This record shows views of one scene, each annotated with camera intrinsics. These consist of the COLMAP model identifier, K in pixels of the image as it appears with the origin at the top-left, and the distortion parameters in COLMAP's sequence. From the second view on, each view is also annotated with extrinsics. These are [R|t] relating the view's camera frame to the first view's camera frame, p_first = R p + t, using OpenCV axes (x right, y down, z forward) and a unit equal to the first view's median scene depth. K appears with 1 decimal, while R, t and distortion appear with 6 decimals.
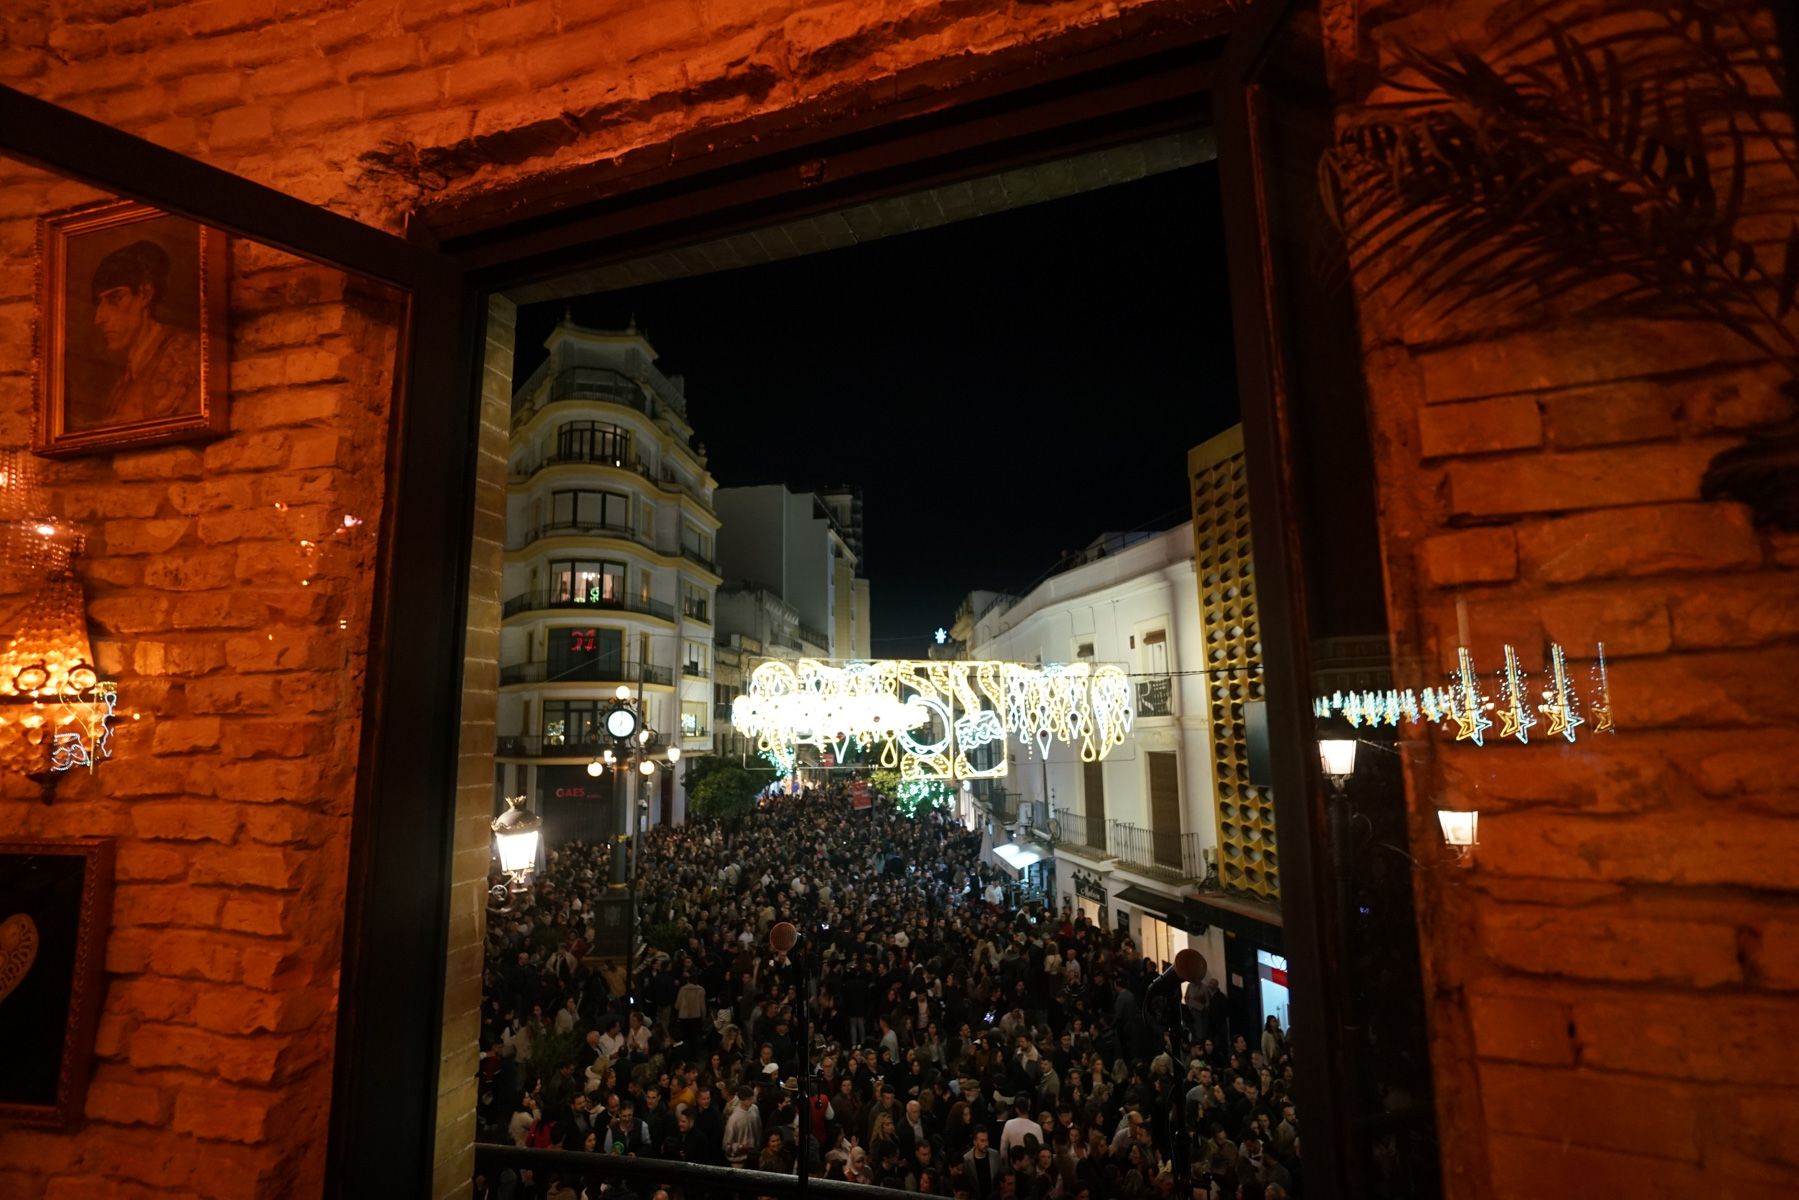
lens RADIAL K [[814.1, 0, 881.5], [0, 814.1, 611.9], [0, 0, 1]] dist [-0.017256, 0.008543]
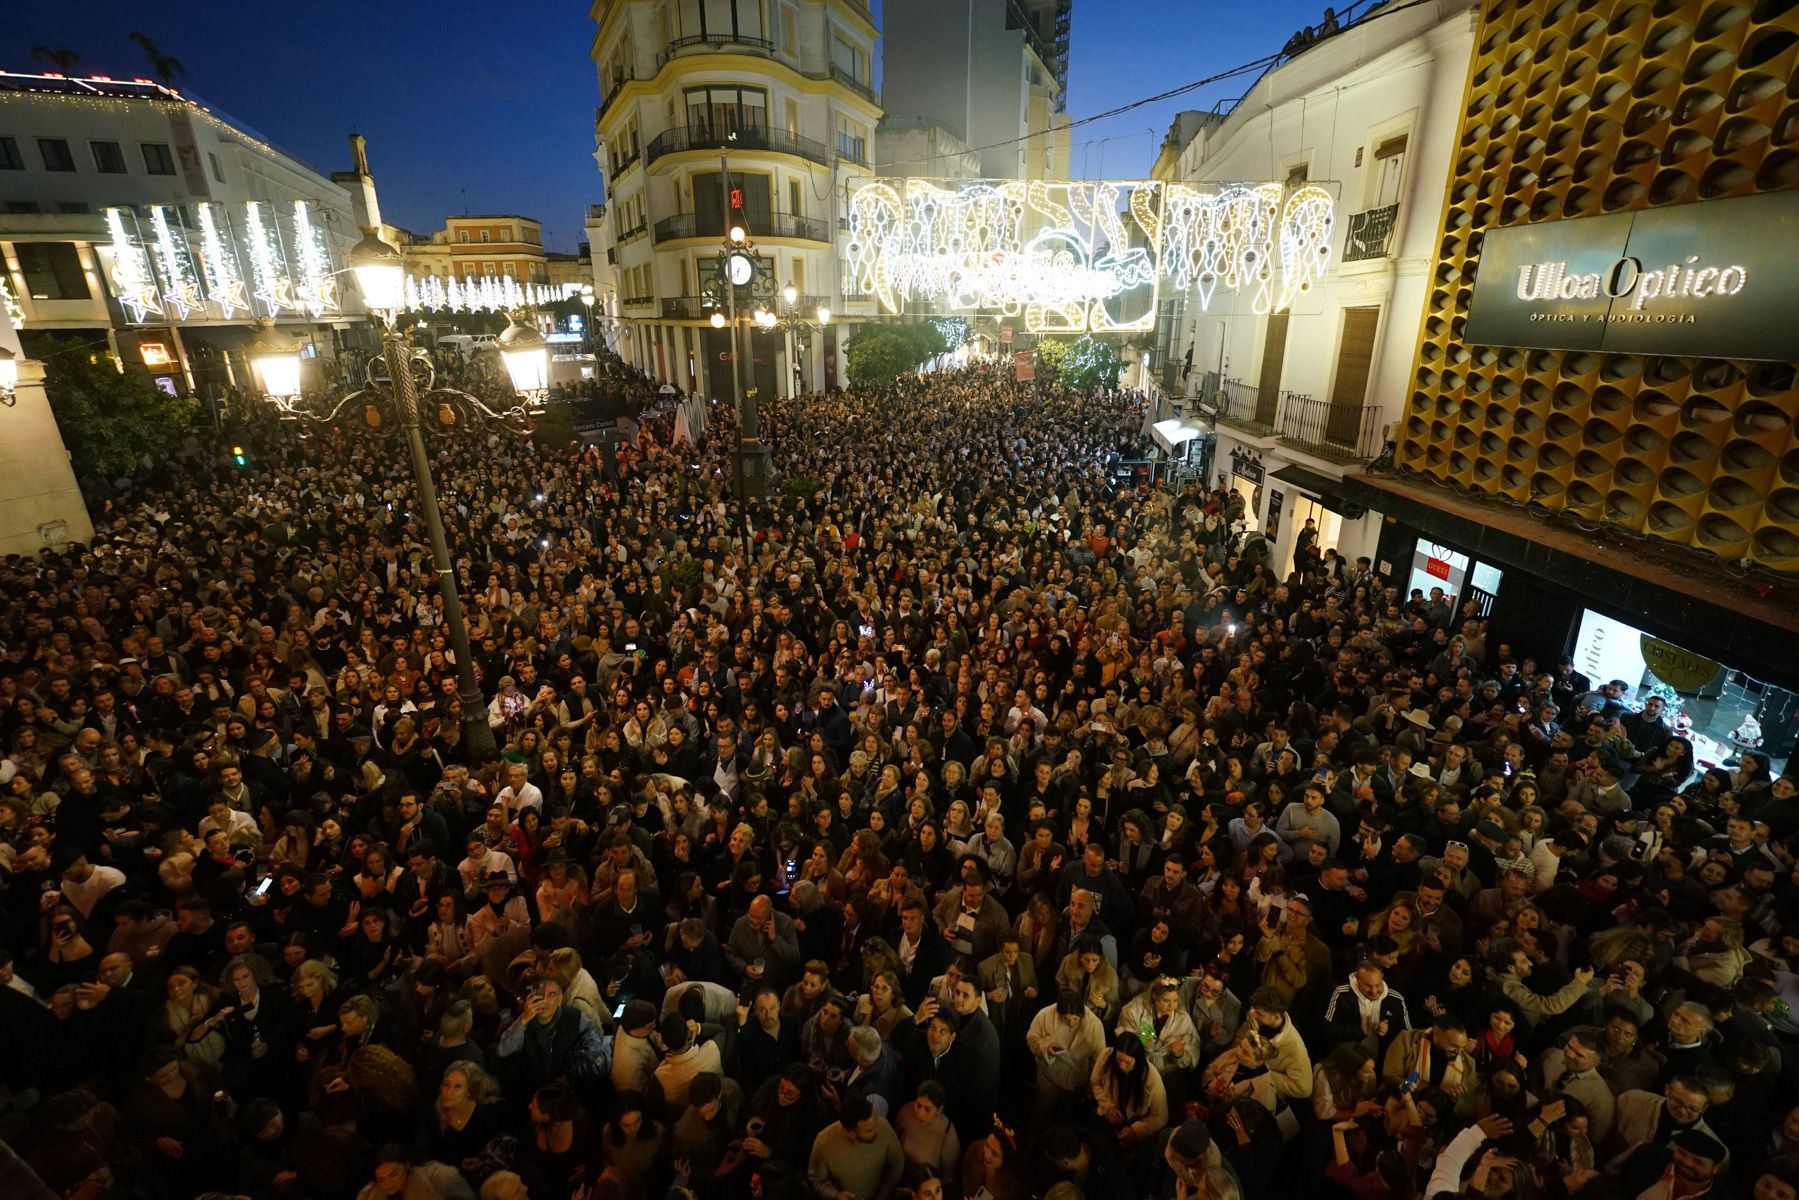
lens RADIAL K [[814.1, 0, 882.1], [0, 814.1, 593.7], [0, 0, 1]] dist [-0.017256, 0.008543]
pose [[0.974789, 0.083327, -0.206987, 0.070802], [0.023049, 0.885085, 0.464859, 0.040988], [0.221936, -0.457910, 0.860850, 0.070776]]
